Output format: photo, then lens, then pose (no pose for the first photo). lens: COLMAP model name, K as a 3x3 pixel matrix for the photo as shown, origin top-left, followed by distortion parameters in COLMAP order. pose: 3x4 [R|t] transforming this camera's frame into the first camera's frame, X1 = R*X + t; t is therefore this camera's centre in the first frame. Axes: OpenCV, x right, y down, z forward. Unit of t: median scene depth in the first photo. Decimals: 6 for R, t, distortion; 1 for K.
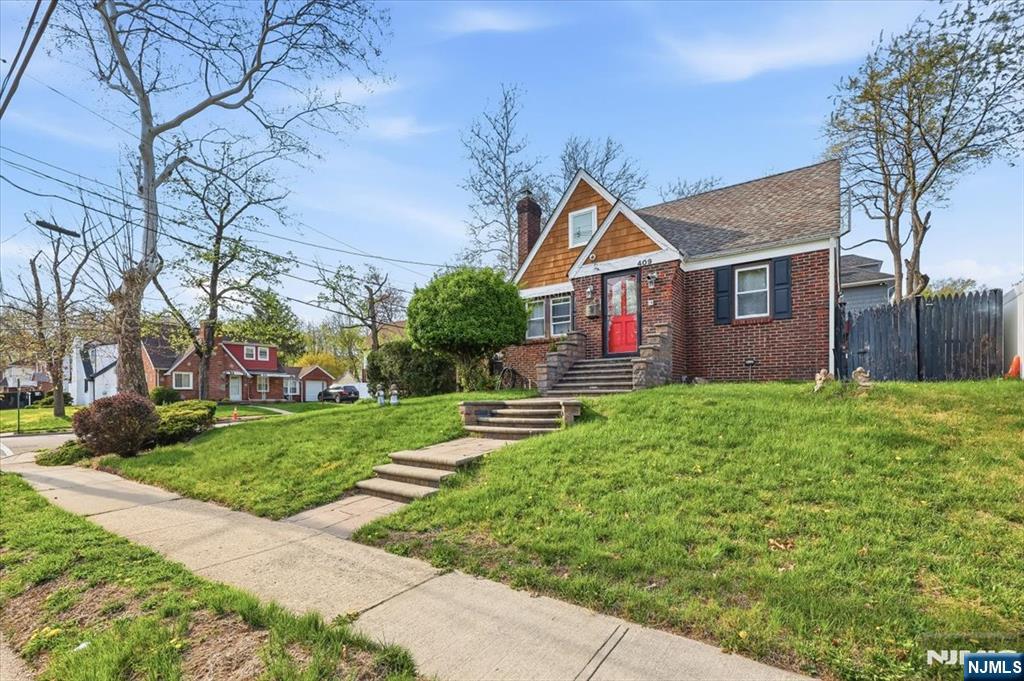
lens RADIAL K [[440.3, 0, 512.1], [0, 440.3, 388.0], [0, 0, 1]] dist [0.003194, 0.000194]
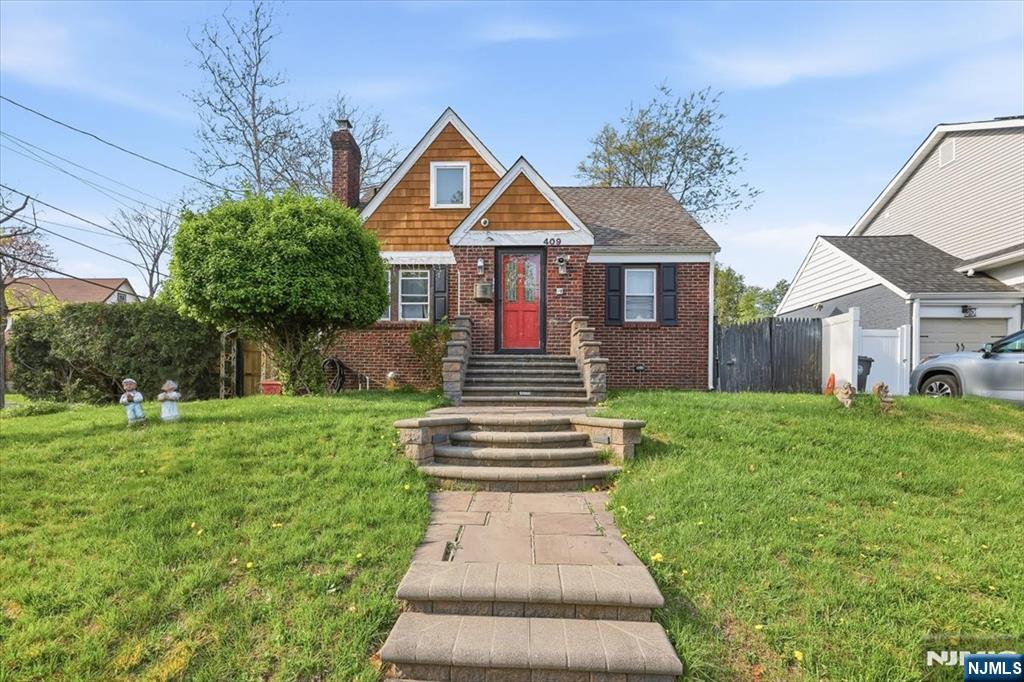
lens RADIAL K [[440.3, 0, 512.1], [0, 440.3, 388.5], [0, 0, 1]] dist [0.003194, 0.000194]
pose [[0.832689, 0.019649, 0.553393, -0.202067], [-0.023633, 0.999721, 0.000064, -0.006858], [-0.553237, -0.013131, 0.832920, 0.328861]]
